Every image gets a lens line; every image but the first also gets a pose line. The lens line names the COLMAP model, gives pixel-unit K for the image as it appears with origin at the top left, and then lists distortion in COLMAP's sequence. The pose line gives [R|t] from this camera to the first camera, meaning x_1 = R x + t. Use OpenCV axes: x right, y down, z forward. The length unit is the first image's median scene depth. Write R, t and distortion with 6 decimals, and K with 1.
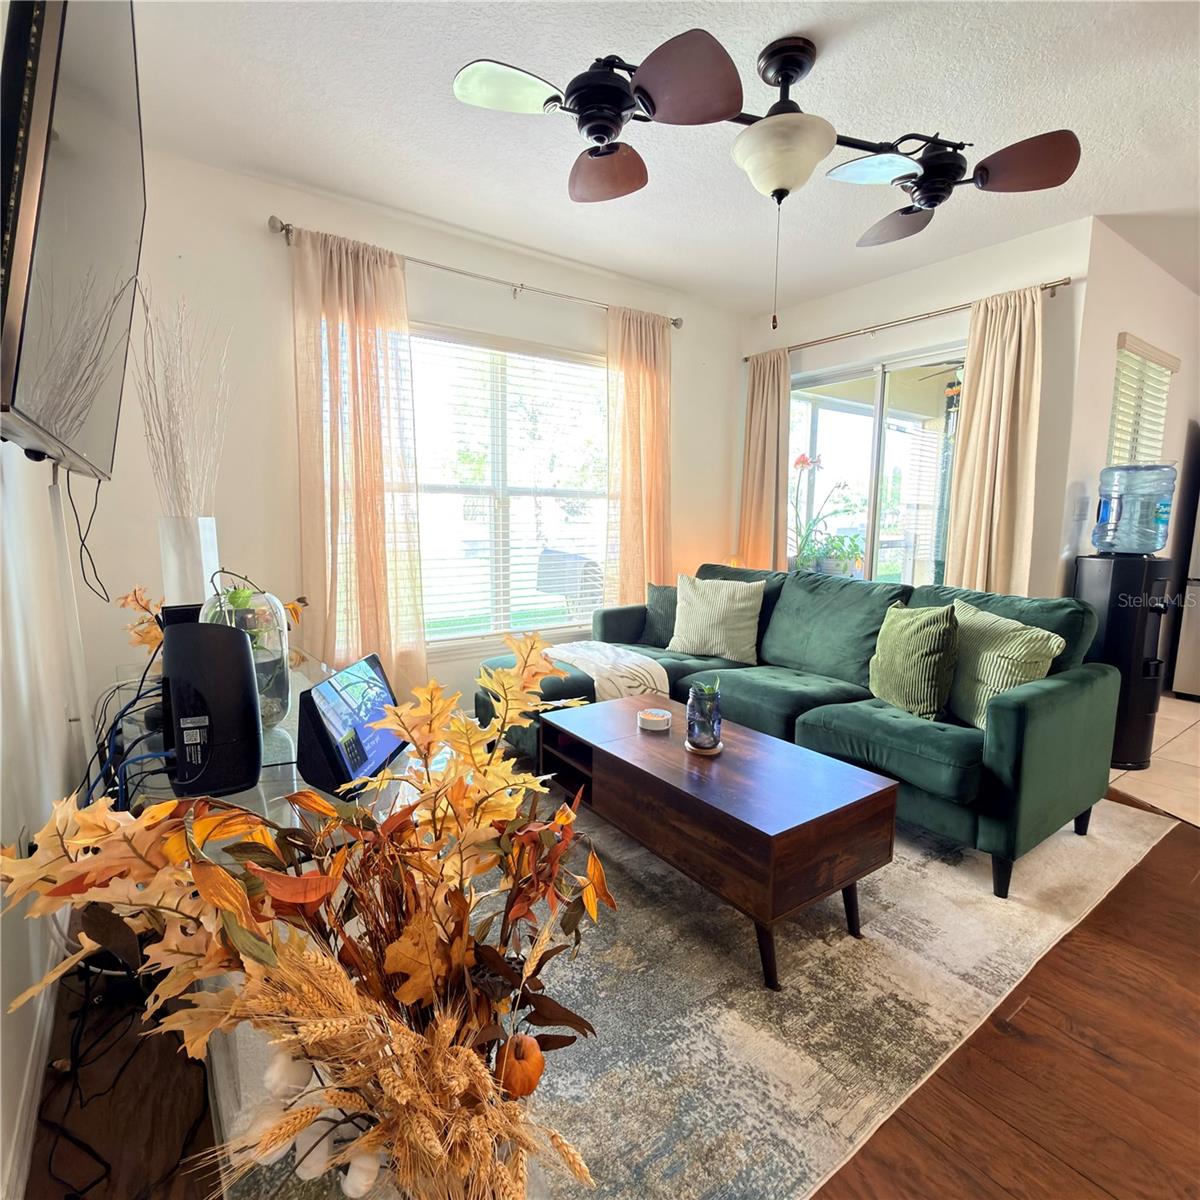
lens RADIAL K [[636.1, 0, 600.1], [0, 636.1, 598.2], [0, 0, 1]] dist [0.000569, -0.002698]
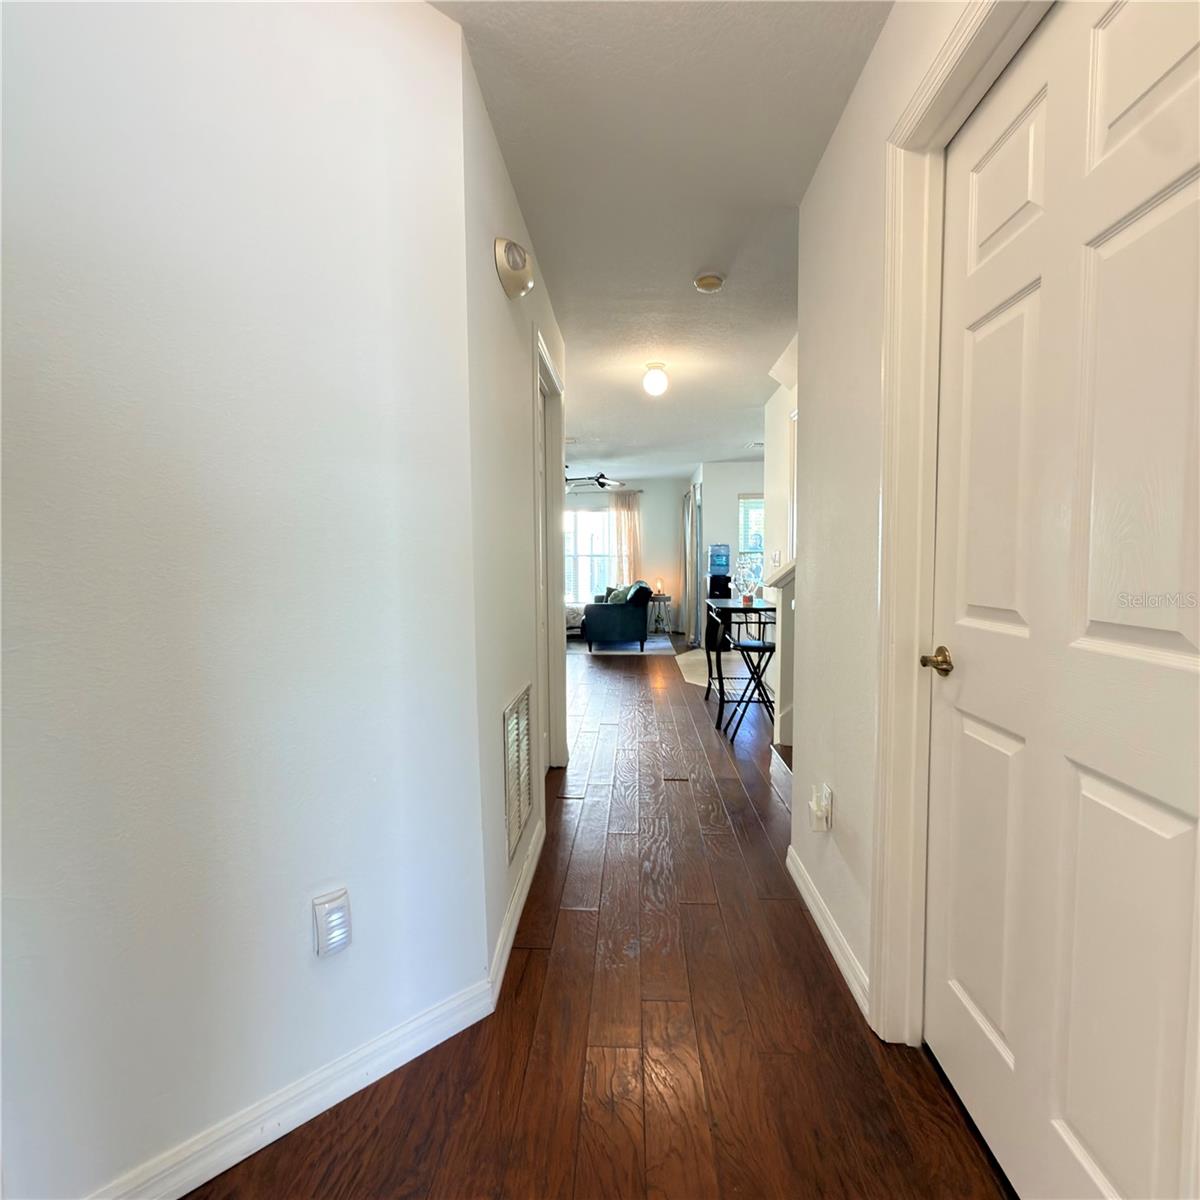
lens RADIAL K [[668.9, 0, 580.3], [0, 668.9, 599.1], [0, 0, 1]] dist [0.069742, -0.000352]
pose [[0.761675, 0.024249, -0.647505, 2.298465], [-0.072644, 0.996195, -0.048147, 0.222258], [0.643874, 0.083710, 0.760539, -1.641840]]
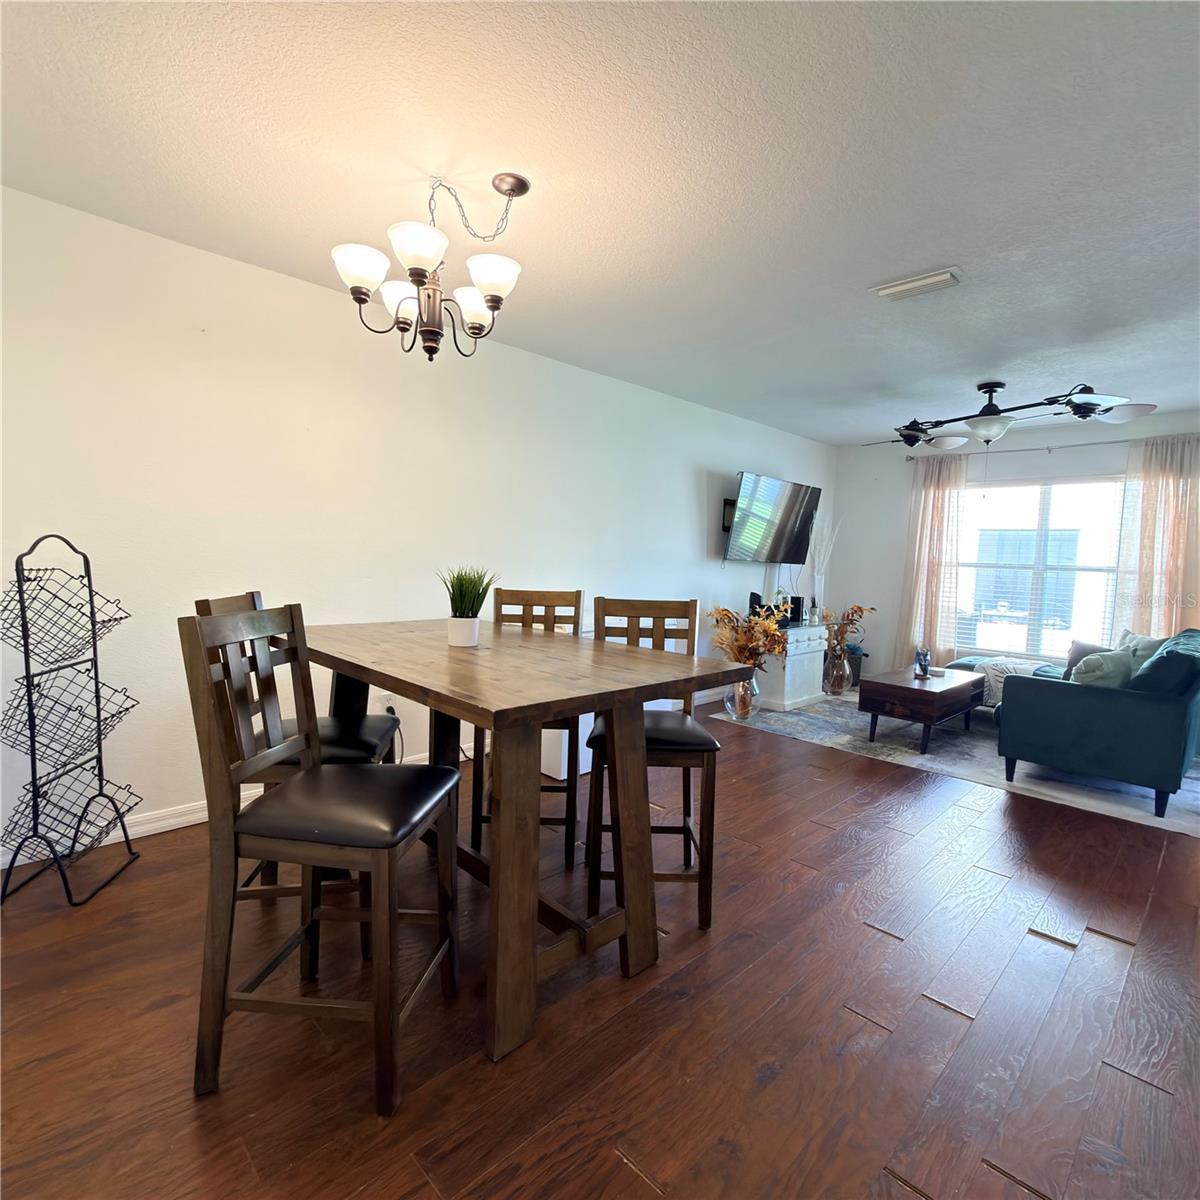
lens RADIAL K [[636.1, 0, 600.1], [0, 636.1, 598.2], [0, 0, 1]] dist [0.000569, -0.002698]
pose [[0.152659, 0.065920, -0.986078, 1.530174], [-0.158960, 0.986419, 0.041334, 0.024303], [0.975411, 0.150437, 0.161065, -0.404852]]
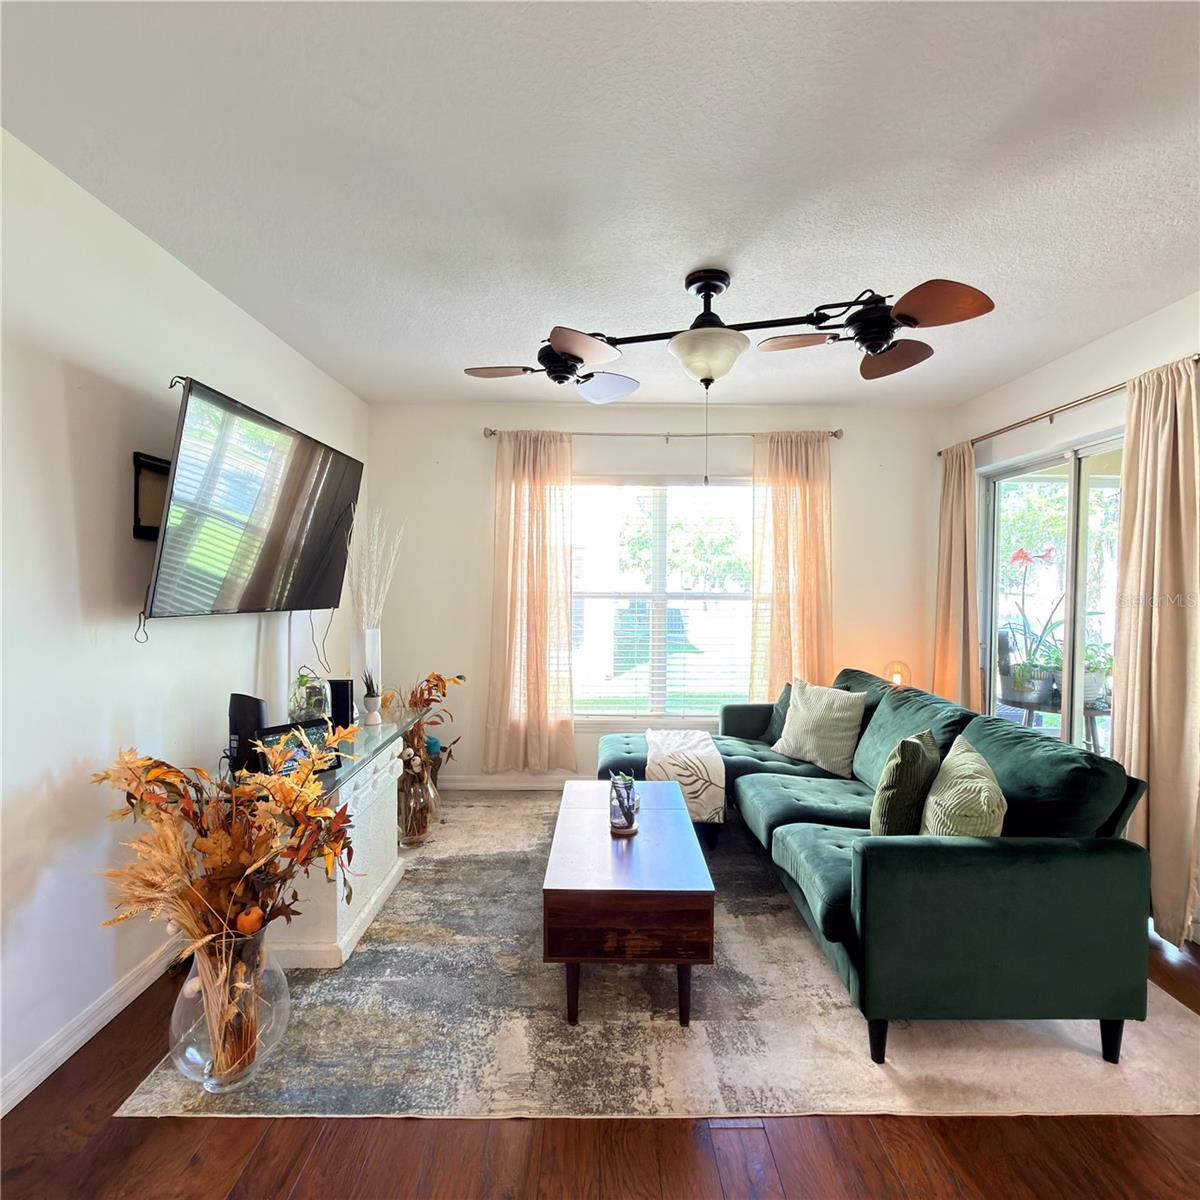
lens RADIAL K [[637.2, 0, 605.8], [0, 637.2, 598.7], [0, 0, 1]] dist [-0.000772, -0.000488]
pose [[0.815377, 0.011818, -0.578810, 0.553431], [-0.074186, 0.993682, -0.084218, -0.064845], [0.574158, 0.111609, 0.811102, -0.044107]]
